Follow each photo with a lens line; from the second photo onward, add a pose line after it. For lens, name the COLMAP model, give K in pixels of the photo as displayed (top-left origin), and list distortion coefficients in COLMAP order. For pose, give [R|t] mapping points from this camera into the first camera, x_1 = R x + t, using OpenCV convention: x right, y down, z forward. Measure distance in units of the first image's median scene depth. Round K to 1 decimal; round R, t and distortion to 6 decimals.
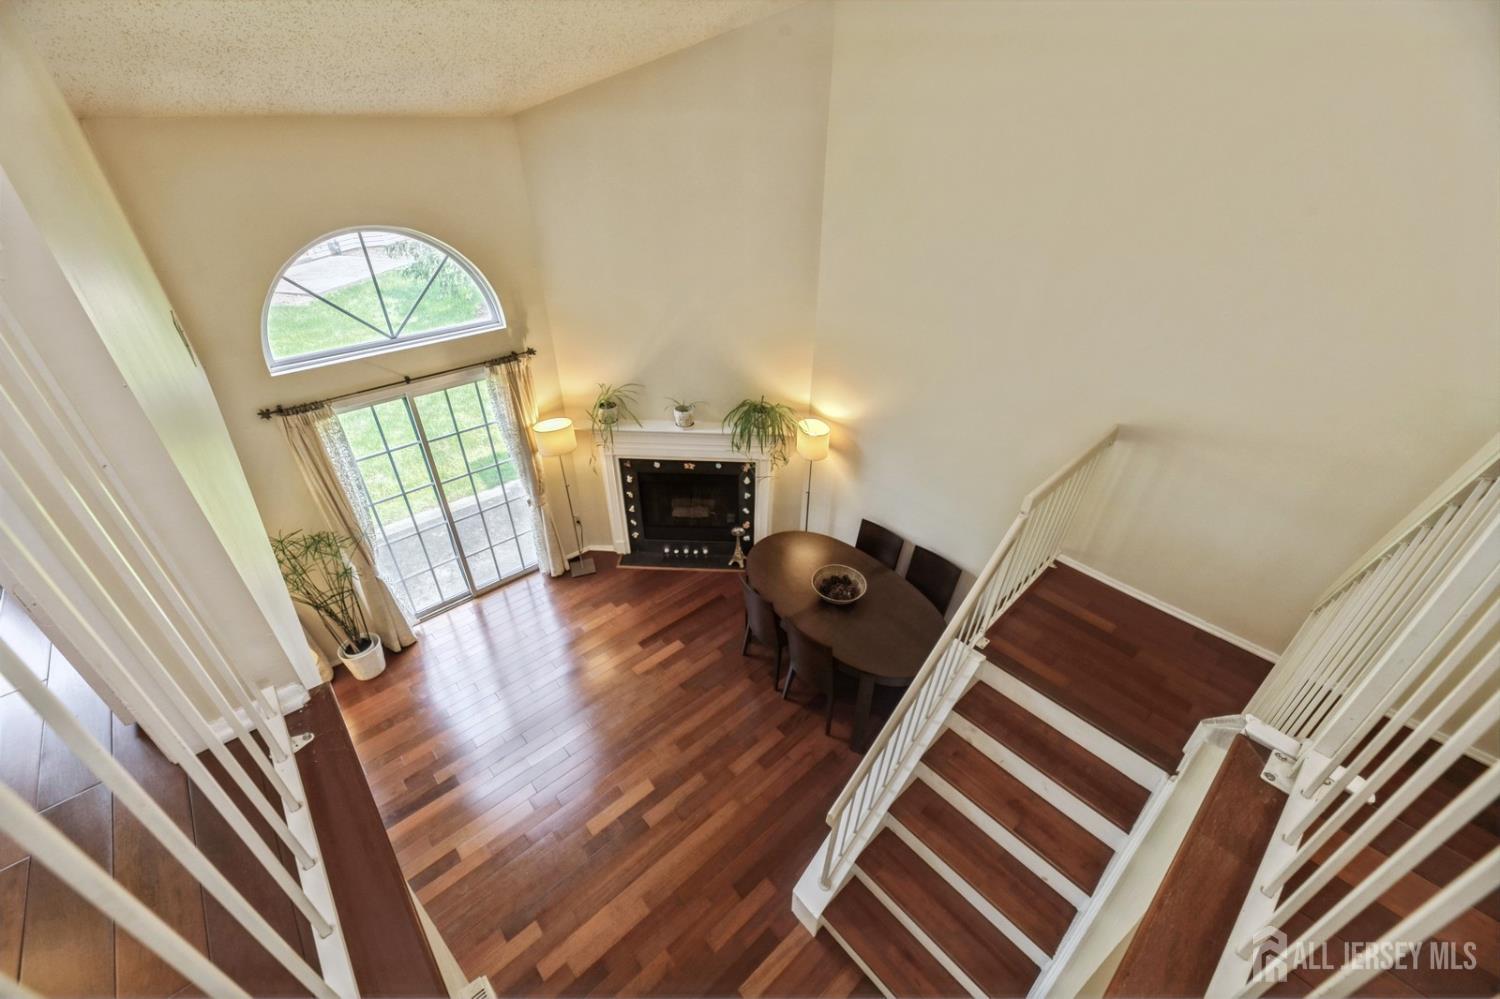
lens RADIAL K [[596.6, 0, 741.7], [0, 596.6, 498.5], [0, 0, 1]] dist [-0.002672, -0.001531]
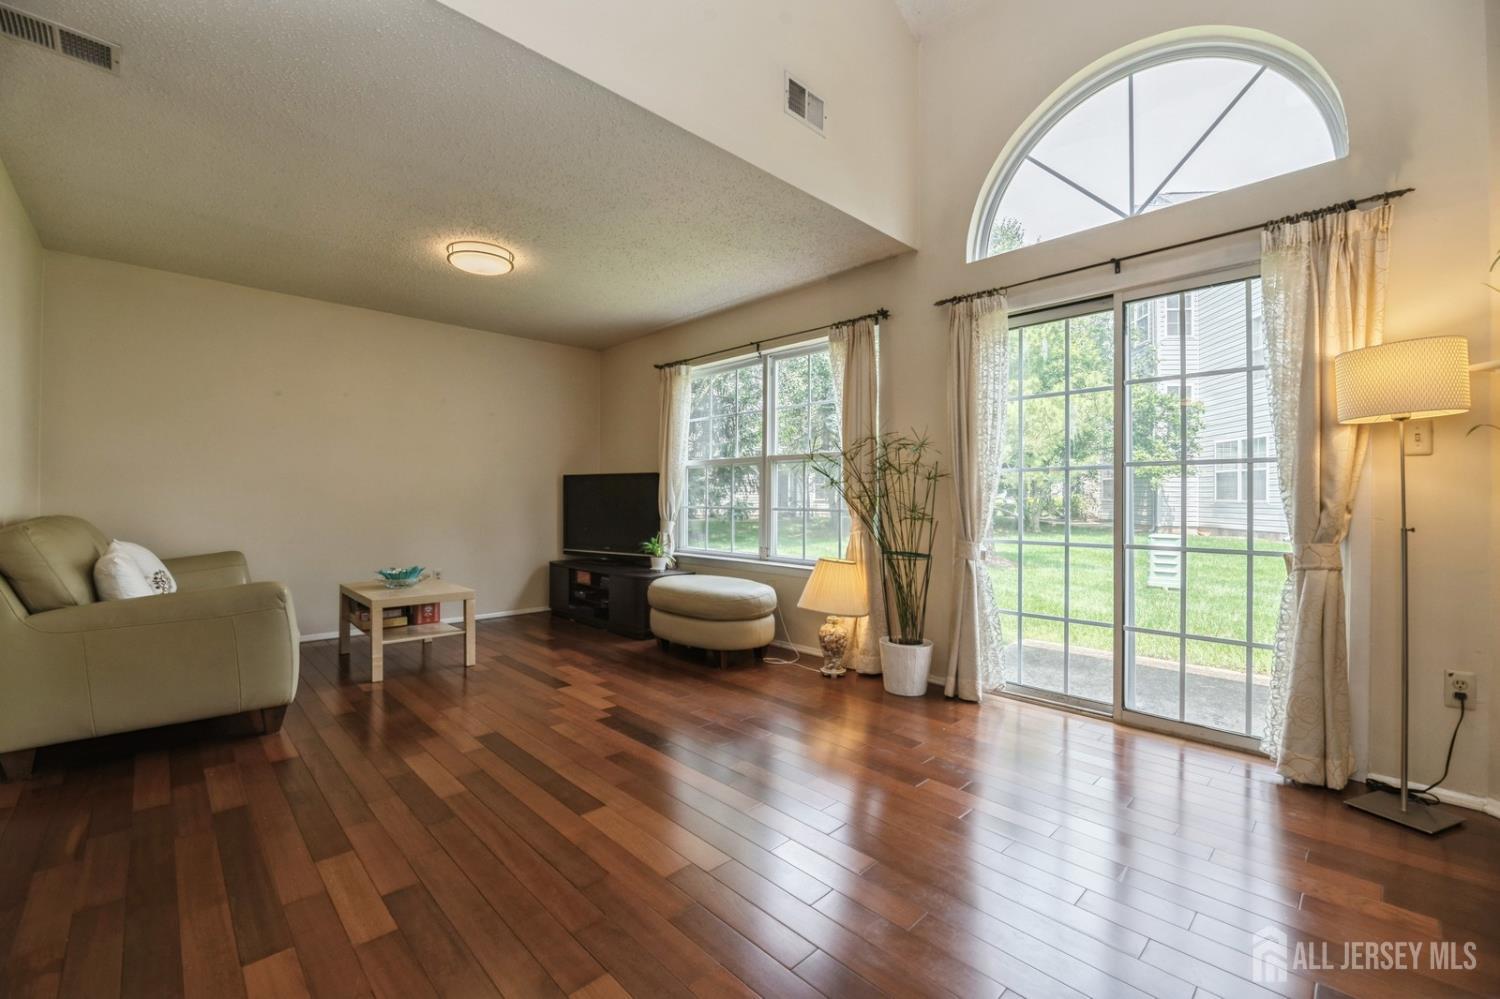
lens RADIAL K [[620.7, 0, 755.4], [0, 620.7, 497.3], [0, 0, 1]] dist [-0.016969, -0.000926]
pose [[0.043865, -0.001961, -0.999036, 0.073067], [-0.547378, 0.836492, -0.025675, 0.202367], [0.835735, 0.547976, 0.035619, 0.665914]]
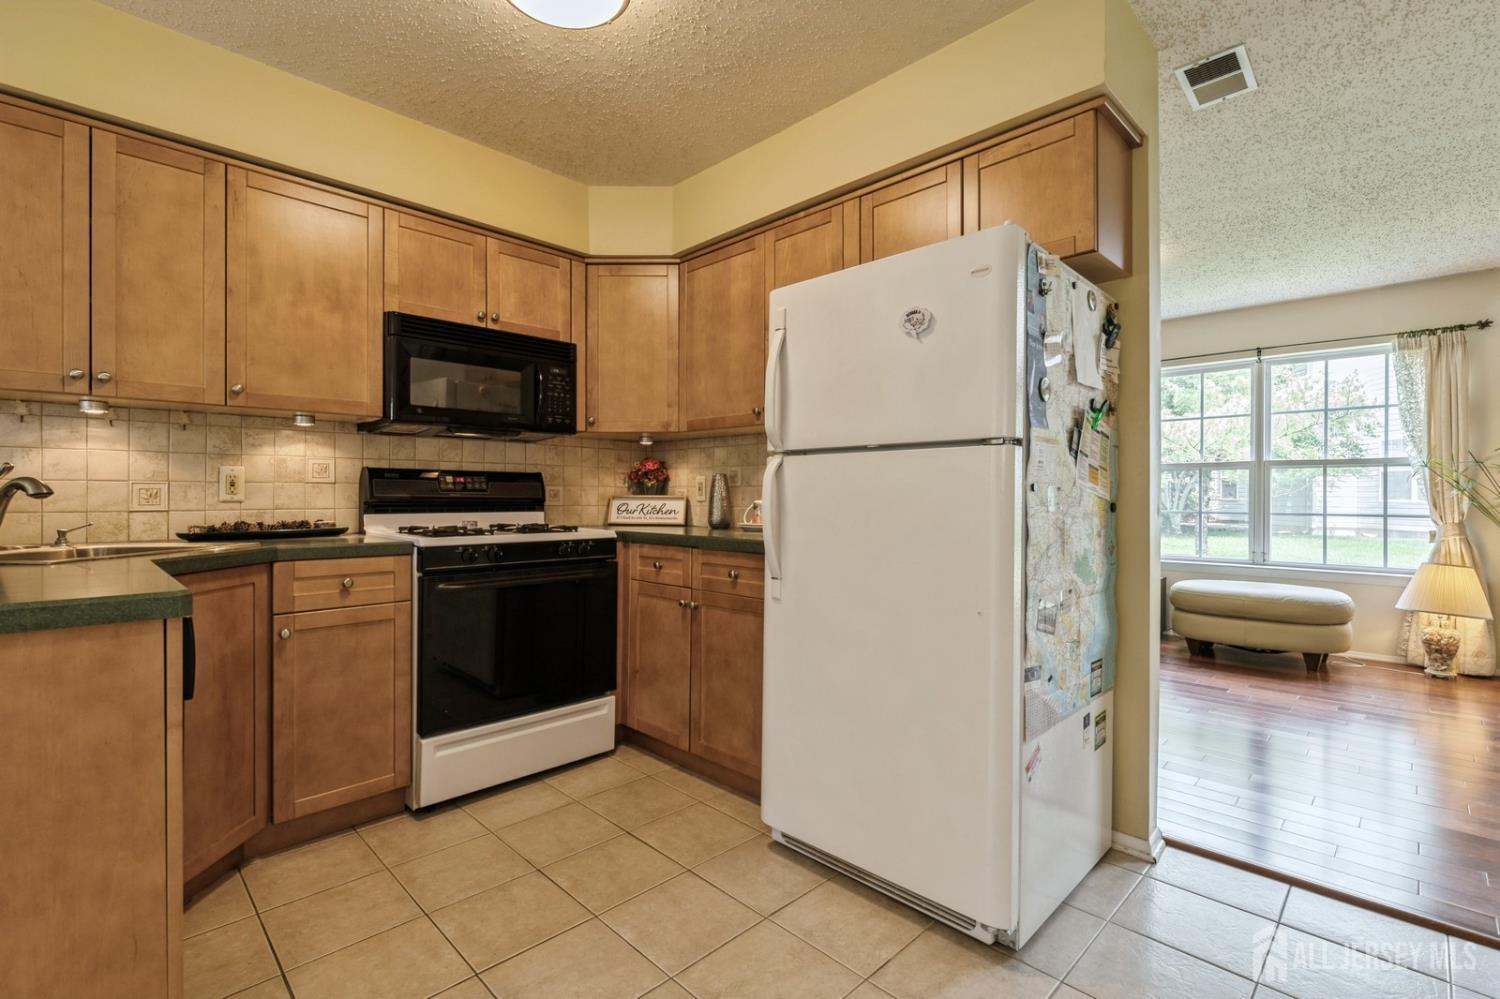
lens RADIAL K [[670.4, 0, 736.2], [0, 670.4, 497.7], [0, 0, 1]] dist [-0.002953, -0.000634]
pose [[0.061914, 0.001948, -0.998080, 0.097144], [-0.545771, 0.837315, -0.032221, 0.612049], [0.835644, 0.546718, 0.052905, 0.020757]]
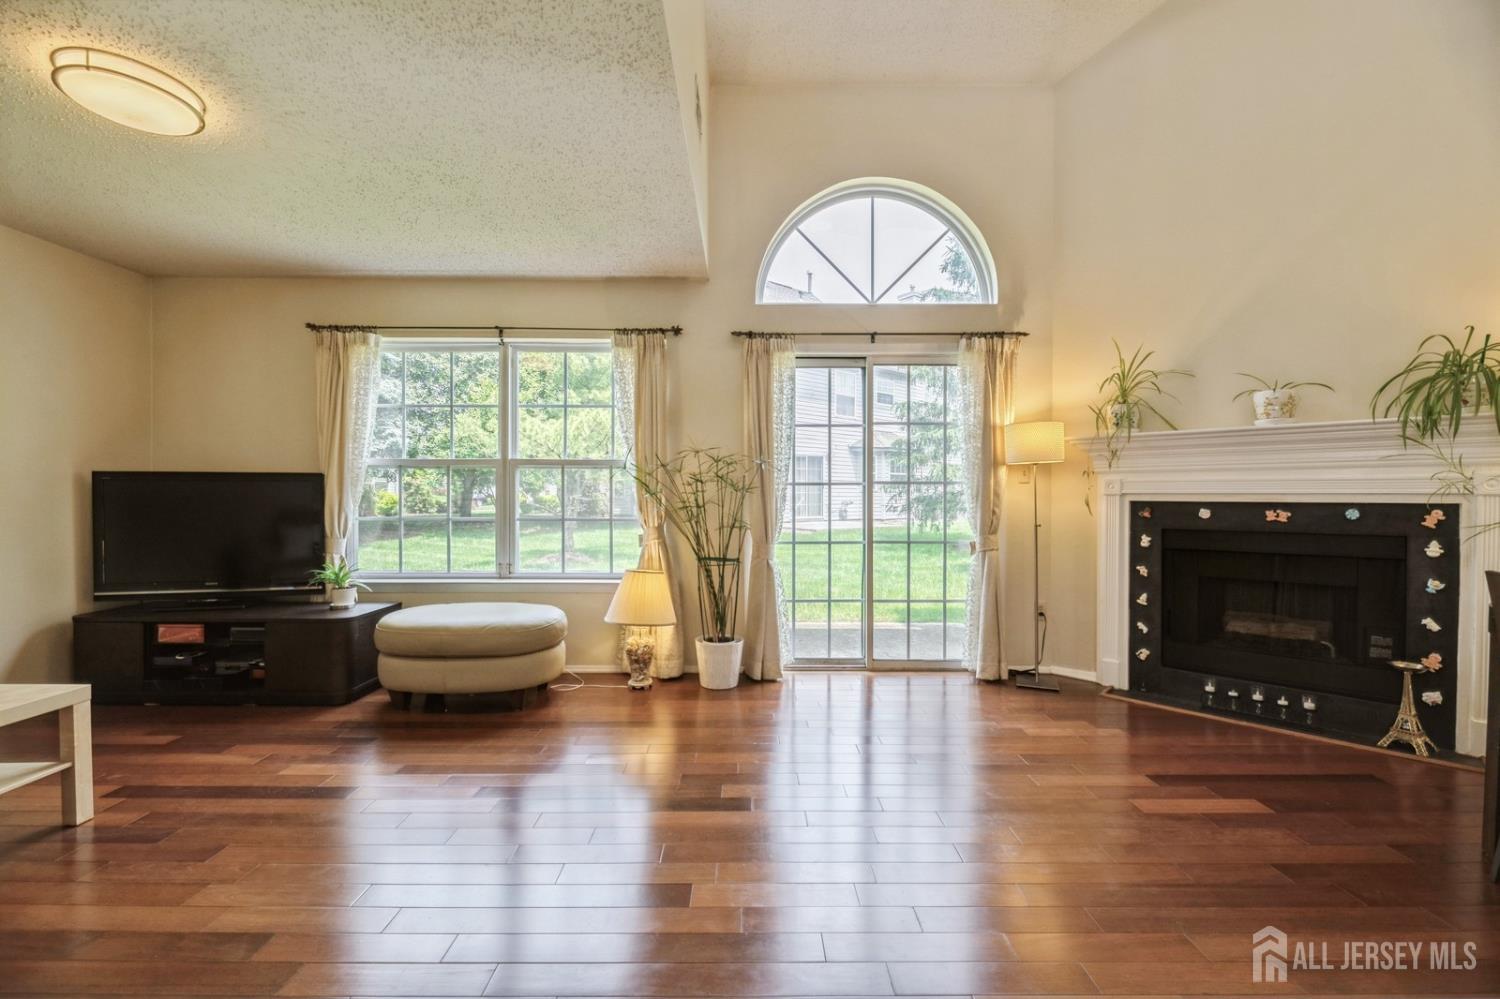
lens RADIAL K [[596.6, 0, 748.3], [0, 596.6, 501.3], [0, 0, 1]] dist [-0.002672, -0.001531]
pose [[0.747122, 0.005884, -0.664661, -0.094342], [-0.363796, 0.840511, -0.401490, 0.358827], [0.556292, 0.541763, 0.630105, 0.399702]]
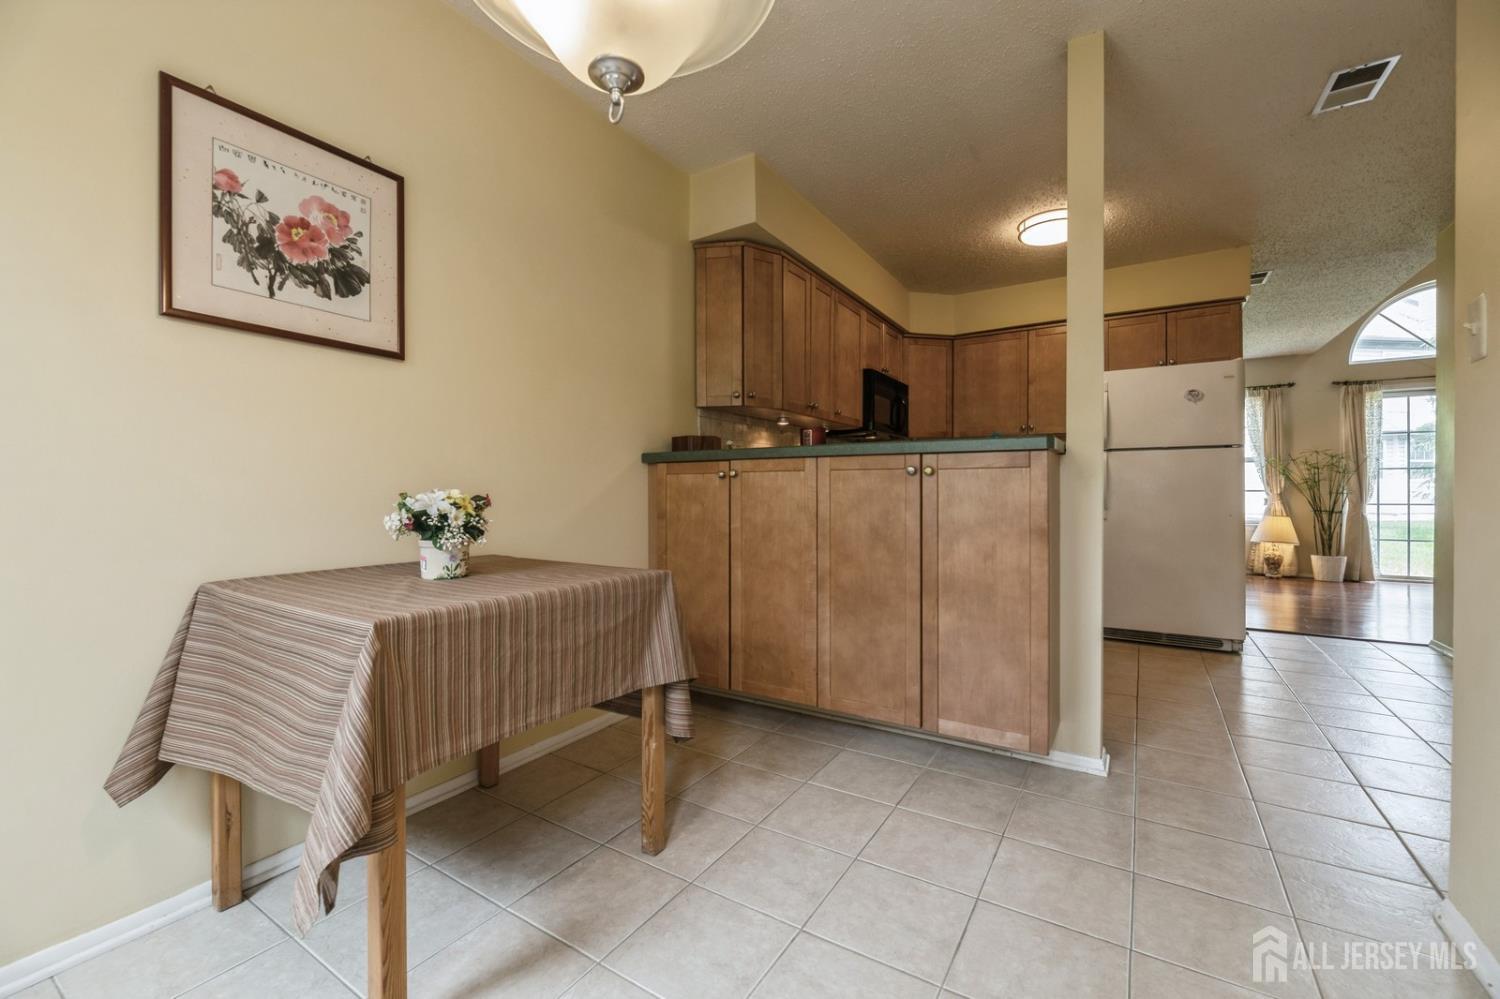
lens RADIAL K [[596.6, 0, 753.6], [0, 596.6, 495.6], [0, 0, 1]] dist [-0.002672, -0.001531]
pose [[0.273553, 0.007008, -0.961831, 0.295786], [-0.523356, 0.840076, -0.142726, 0.939954], [0.807011, 0.542423, 0.233473, -0.438933]]
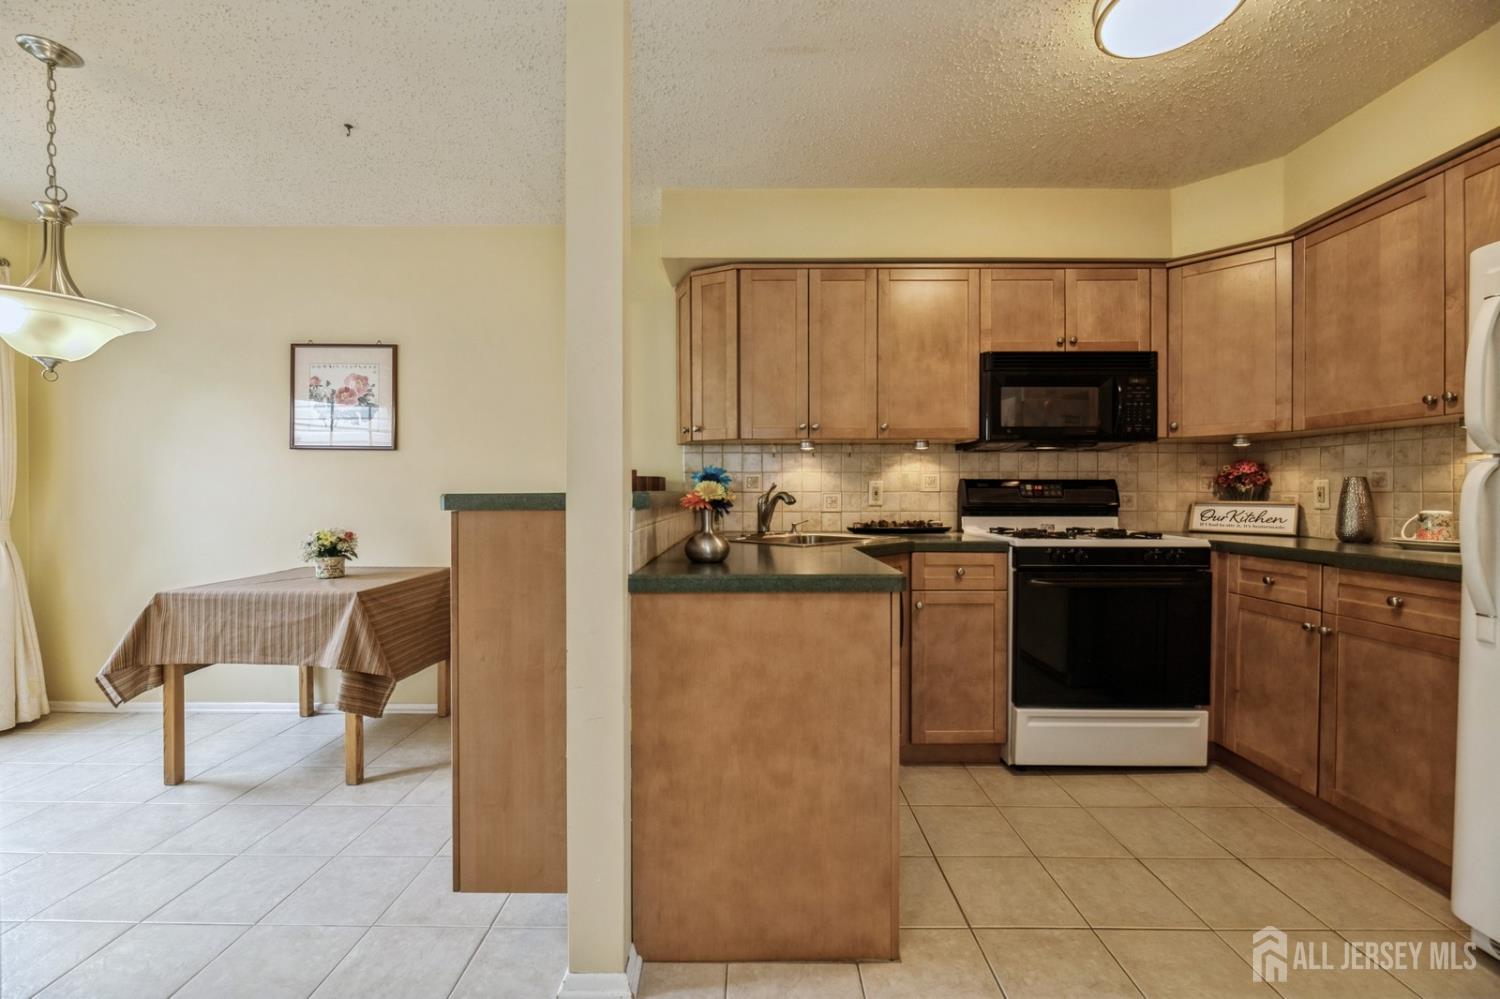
lens RADIAL K [[596.6, 0, 754.0], [0, 596.6, 496.4], [0, 0, 1]] dist [-0.002672, -0.001531]
pose [[-0.656247, 0.002104, -0.754543, 0.131010], [-0.413006, 0.835894, 0.361533, 0.620726], [0.631479, 0.548886, -0.547684, -0.005739]]
